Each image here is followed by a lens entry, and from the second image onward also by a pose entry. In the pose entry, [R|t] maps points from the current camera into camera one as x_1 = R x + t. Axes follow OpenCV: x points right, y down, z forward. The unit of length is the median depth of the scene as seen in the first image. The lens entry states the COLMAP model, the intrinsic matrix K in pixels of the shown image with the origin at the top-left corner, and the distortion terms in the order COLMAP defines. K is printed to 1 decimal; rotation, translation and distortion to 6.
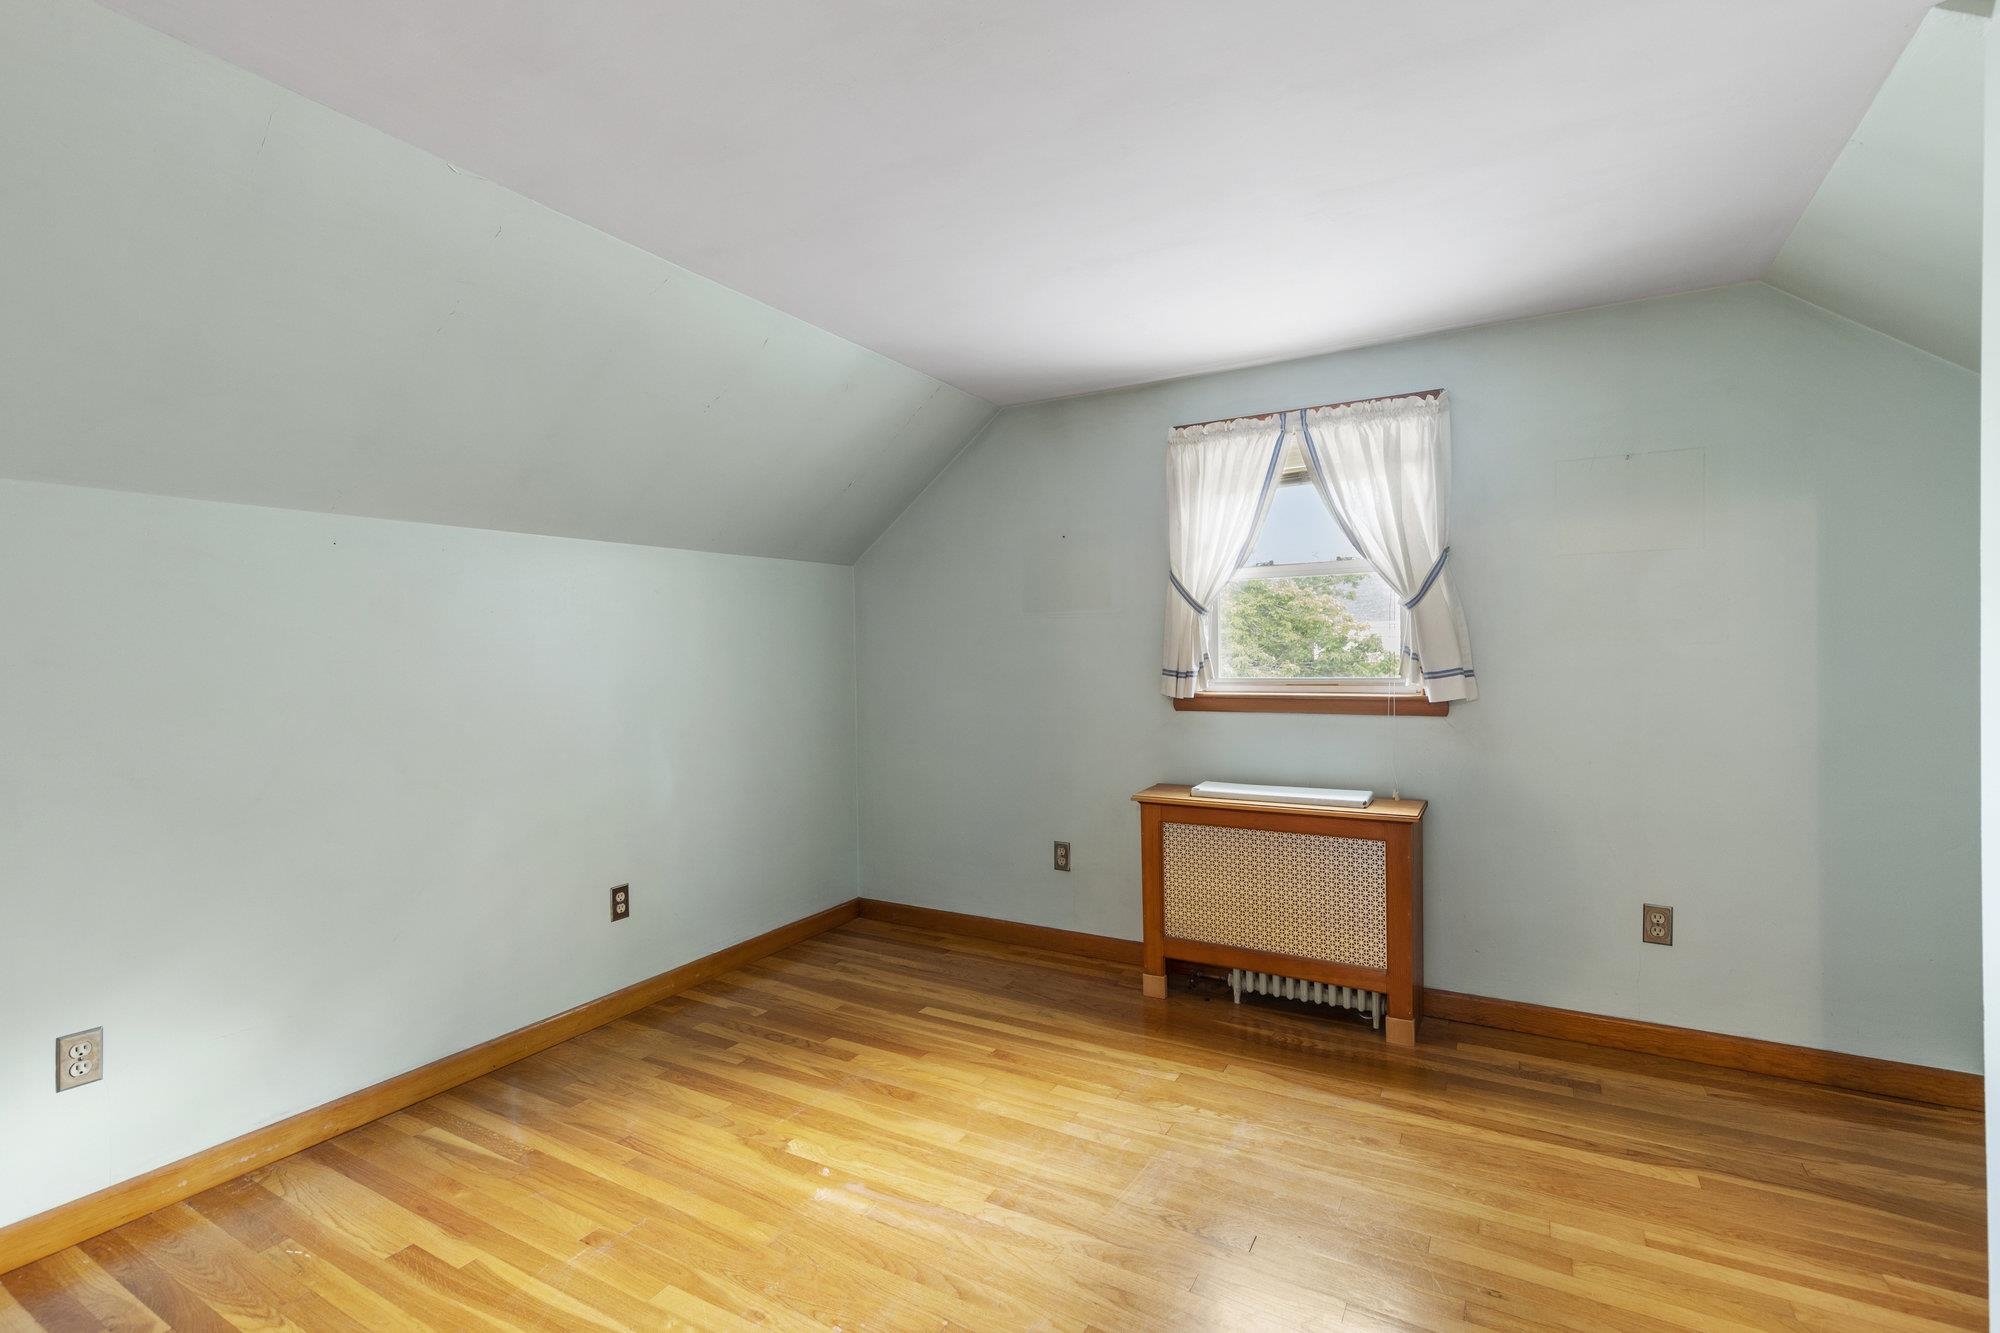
lens RADIAL K [[916.5, 0, 1001.8], [0, 916.5, 661.4], [0, 0, 1]] dist [0.007846, 0.000258]
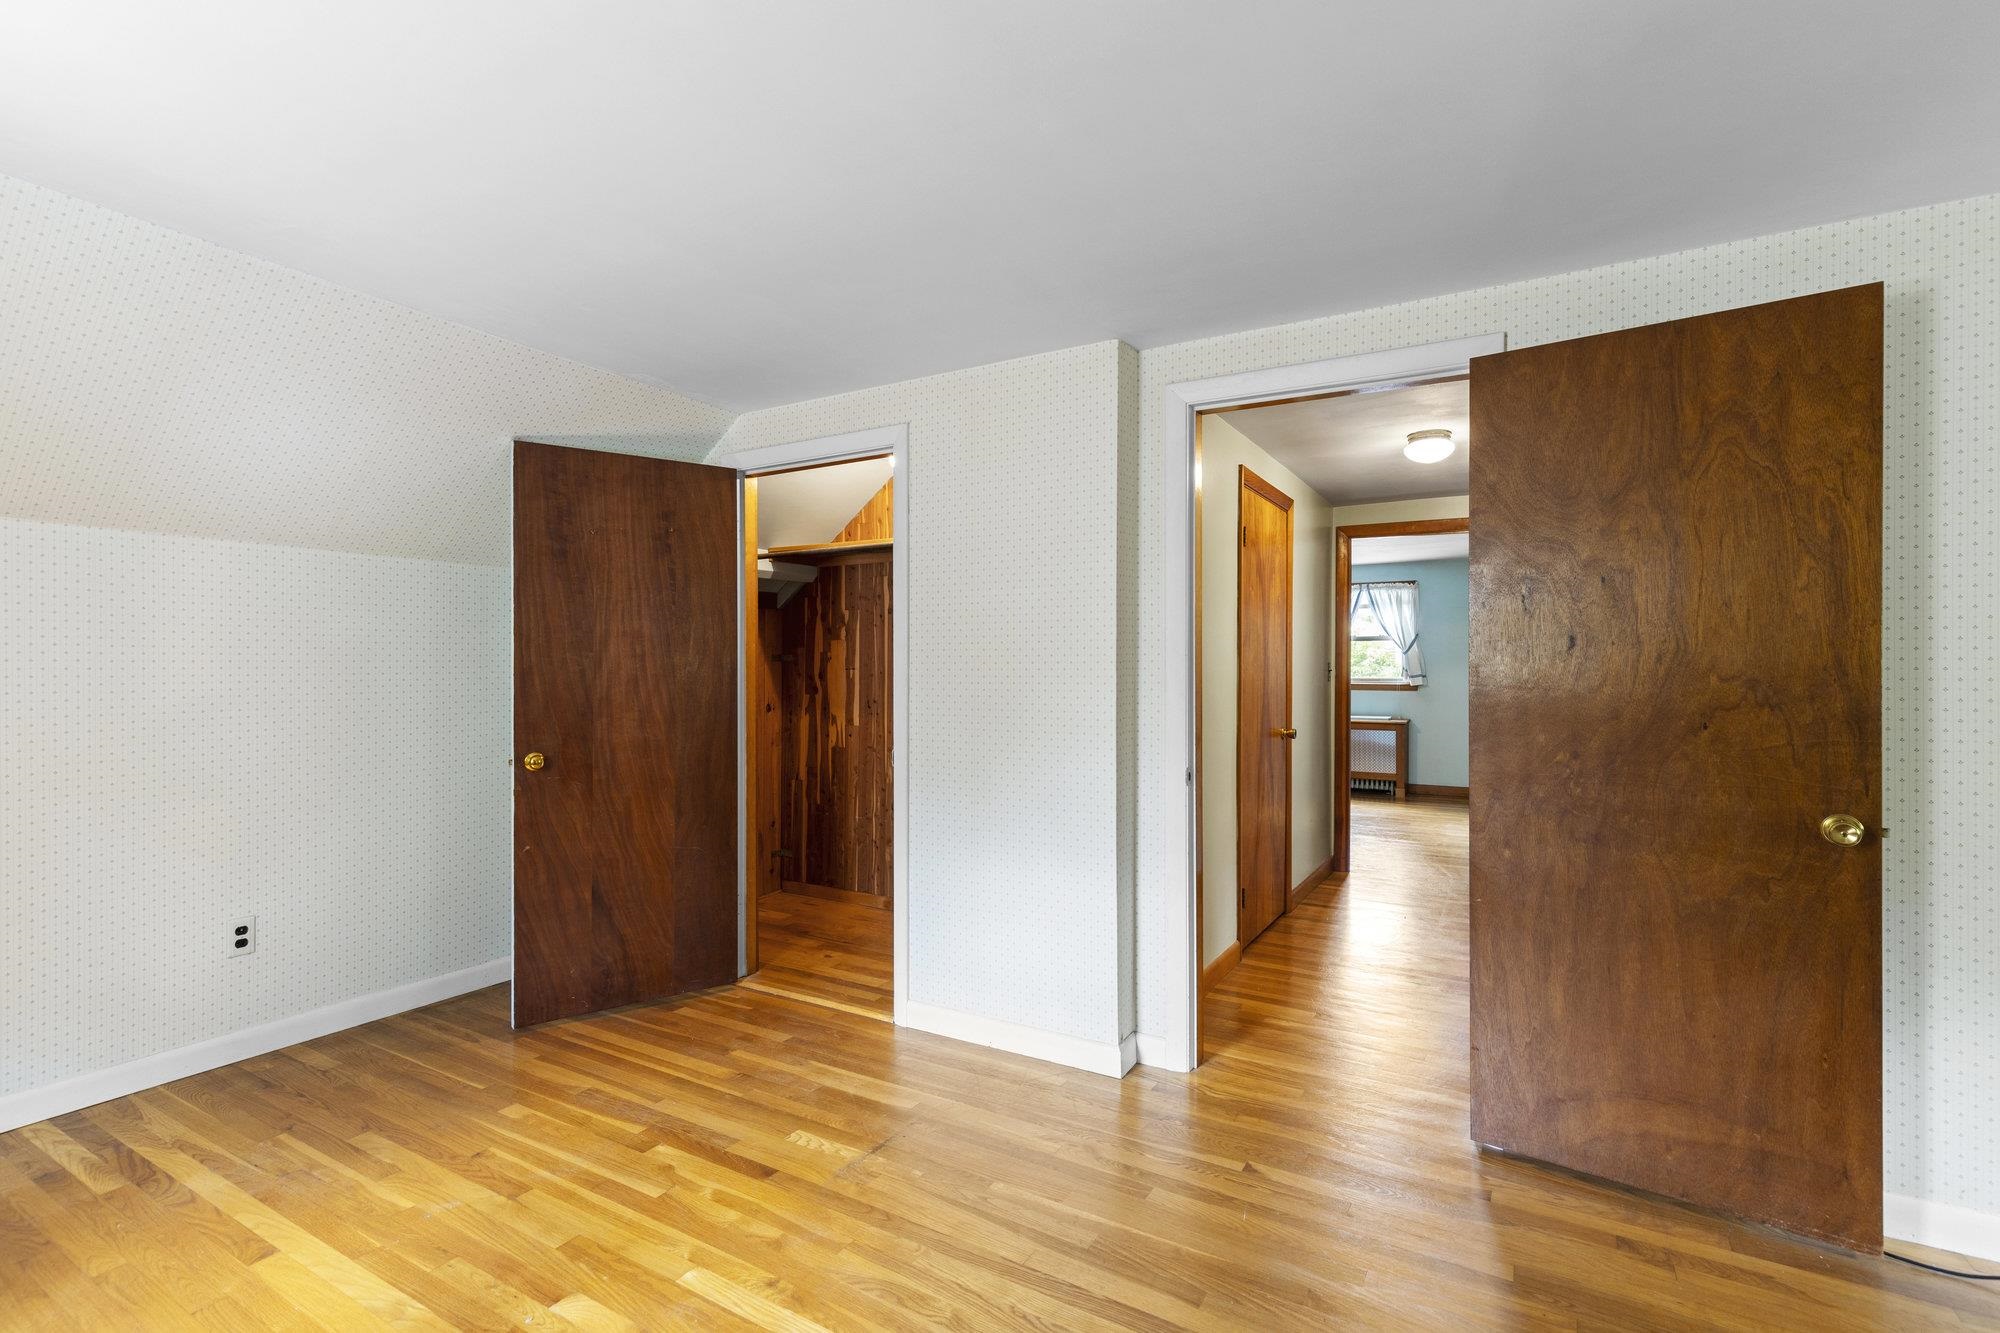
lens RADIAL K [[916.5, 0, 1003.7], [0, 916.5, 663.2], [0, 0, 1]] dist [0.007846, 0.000258]
pose [[0.999922, 0.011135, -0.005717, -0.819417], [-0.011173, 0.999916, -0.006621, 0.007027], [0.005643, 0.006684, 0.999962, -1.940218]]
